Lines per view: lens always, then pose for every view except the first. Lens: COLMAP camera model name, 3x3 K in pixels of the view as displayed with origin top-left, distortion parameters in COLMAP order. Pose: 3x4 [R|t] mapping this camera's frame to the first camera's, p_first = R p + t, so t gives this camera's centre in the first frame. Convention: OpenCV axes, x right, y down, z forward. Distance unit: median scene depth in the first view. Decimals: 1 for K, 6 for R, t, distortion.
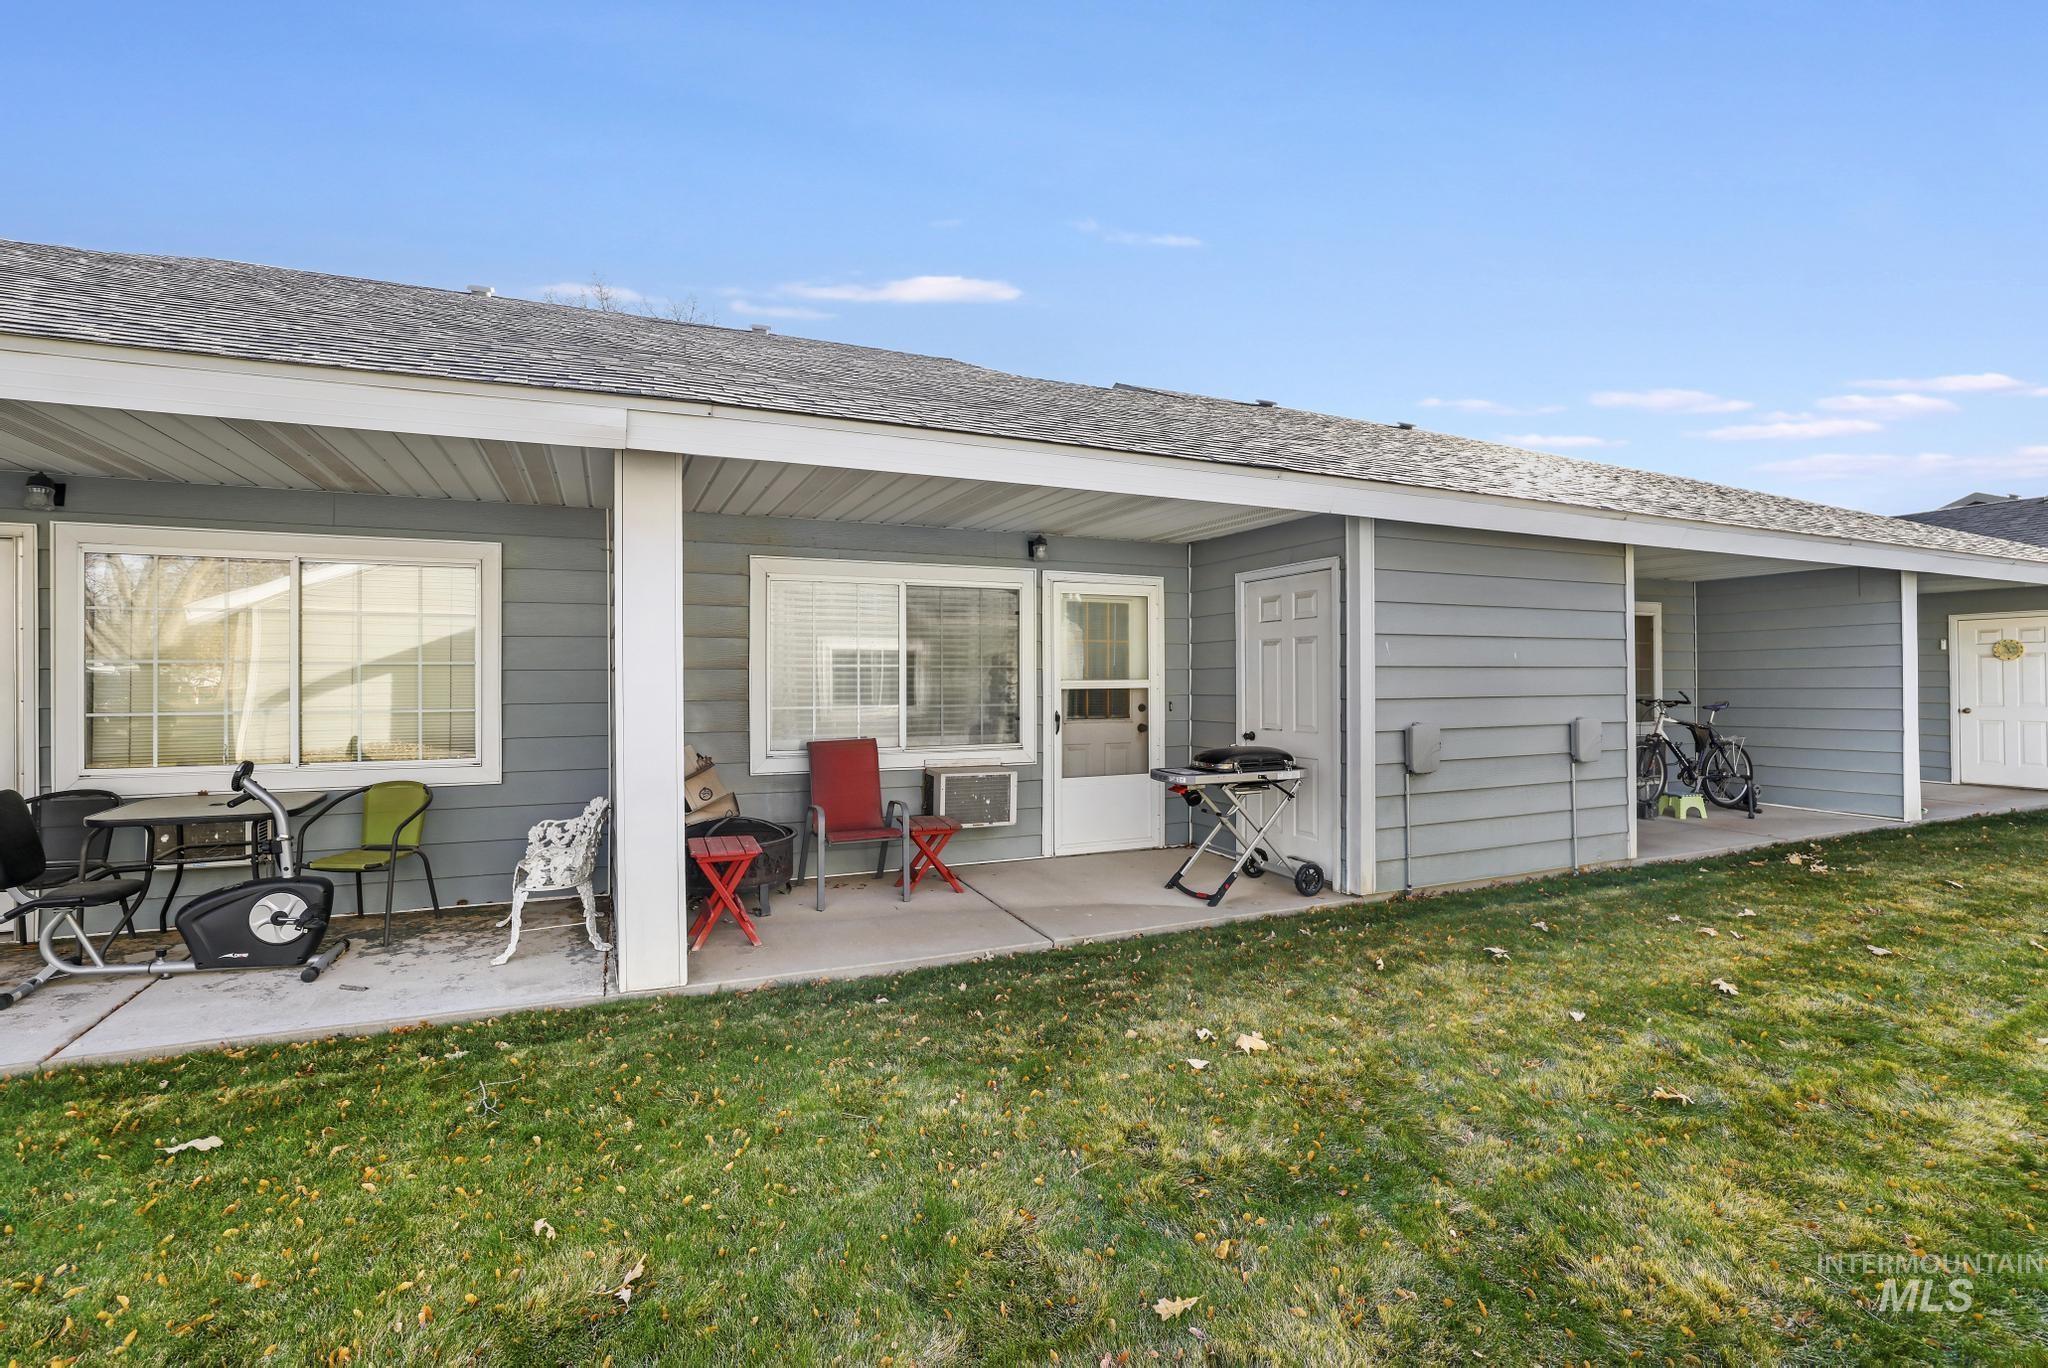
lens RADIAL K [[915.6, 0, 1022.1], [0, 915.6, 679.1], [0, 0, 1]] dist [-0.024926, 0.008493]
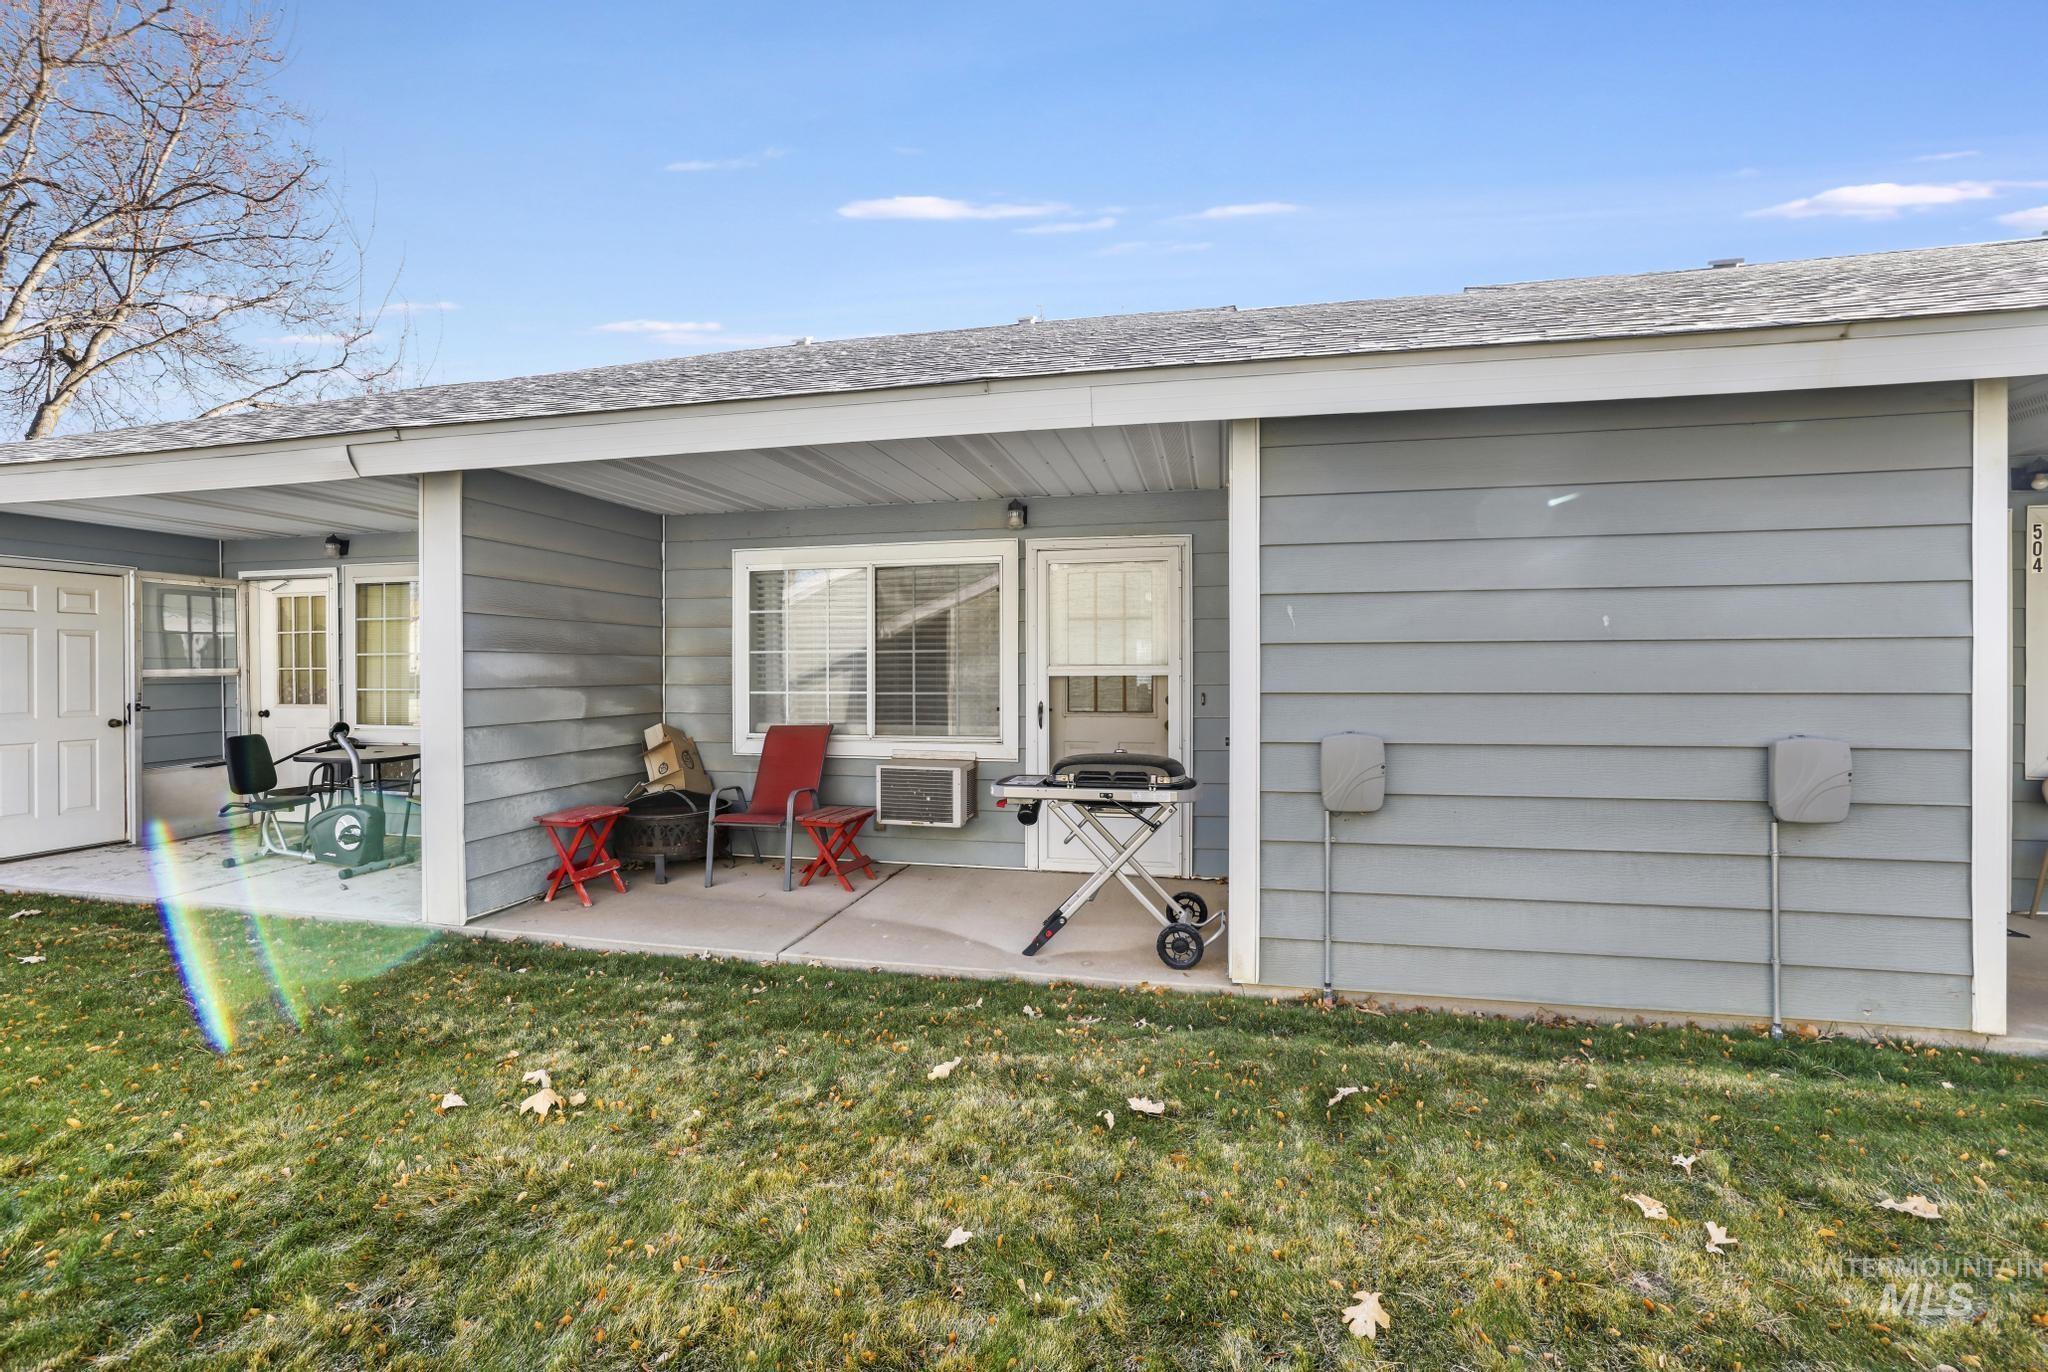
lens RADIAL K [[915.6, 0, 1027.0], [0, 915.6, 675.7], [0, 0, 1]] dist [-0.024926, 0.008493]
pose [[0.794914, 0.003817, -0.606710, 0.613782], [0.001970, 0.999959, 0.008872, 0.003335], [0.606719, -0.008247, 0.794873, 0.346936]]
